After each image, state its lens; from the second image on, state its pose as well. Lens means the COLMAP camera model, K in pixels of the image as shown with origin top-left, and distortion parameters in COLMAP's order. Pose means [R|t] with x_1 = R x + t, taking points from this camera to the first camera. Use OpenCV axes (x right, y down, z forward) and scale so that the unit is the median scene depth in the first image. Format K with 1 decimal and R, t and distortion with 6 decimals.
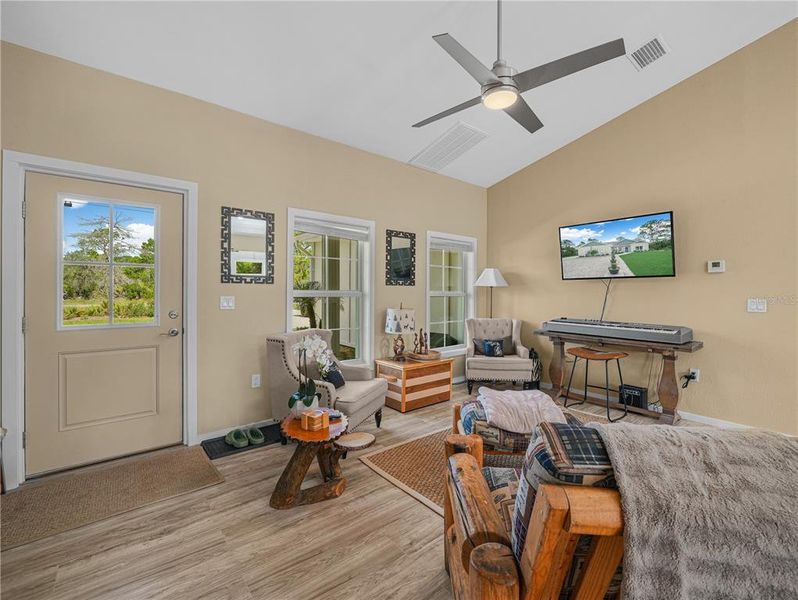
lens RADIAL K [[348.0, 0, 398.6], [0, 348.0, 292.2], [0, 0, 1]] dist [-0.029638, -0.000284]
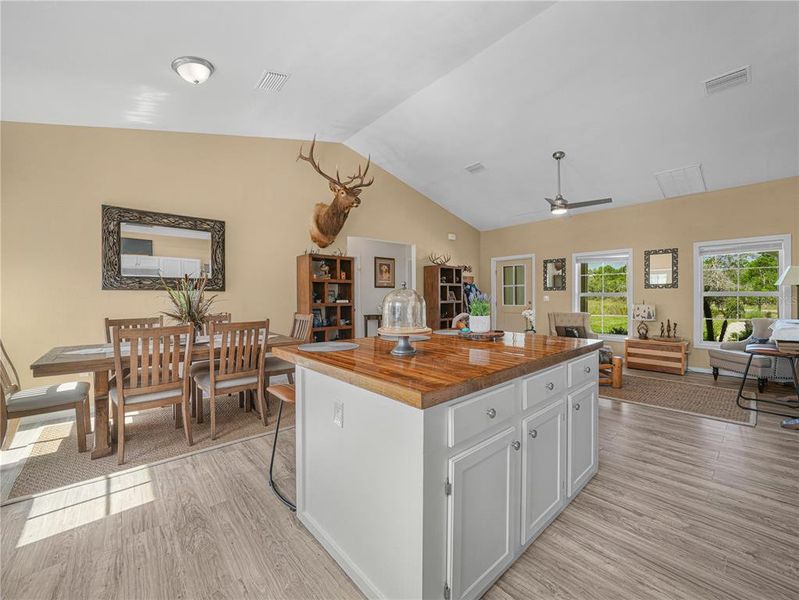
lens RADIAL K [[331.9, 0, 402.8], [0, 331.9, 298.1], [0, 0, 1]] dist [-0.000245, -0.000143]
pose [[0.046362, 0.009797, -0.998877, 1.475351], [0.015011, 0.999832, 0.010503, -0.010144], [0.998812, -0.015482, 0.046207, -0.113315]]
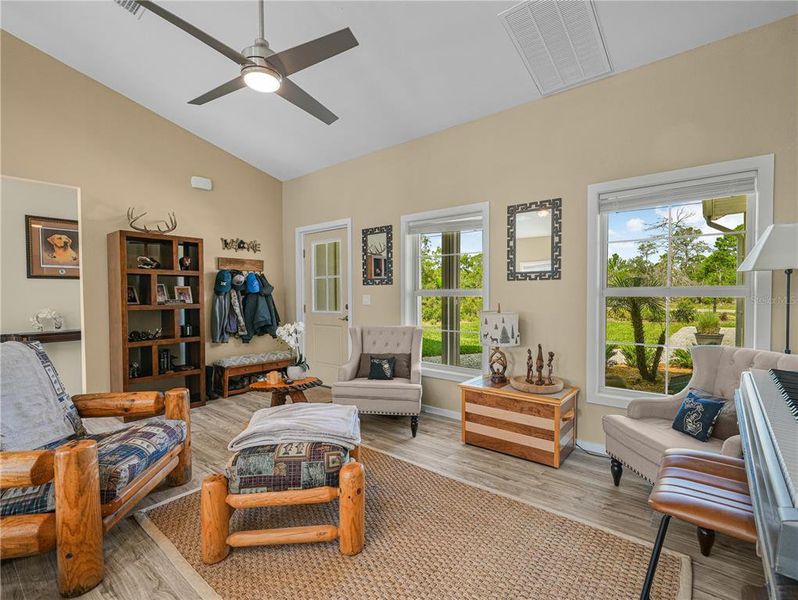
lens RADIAL K [[386.1, 0, 399.0], [0, 386.1, 302.5], [0, 0, 1]] dist [0.019783, 0.000107]
pose [[0.186133, 0.025775, -0.982186, 0.824020], [0.013905, 0.999487, 0.028865, -0.000317], [0.982426, -0.019030, 0.185679, 0.674299]]
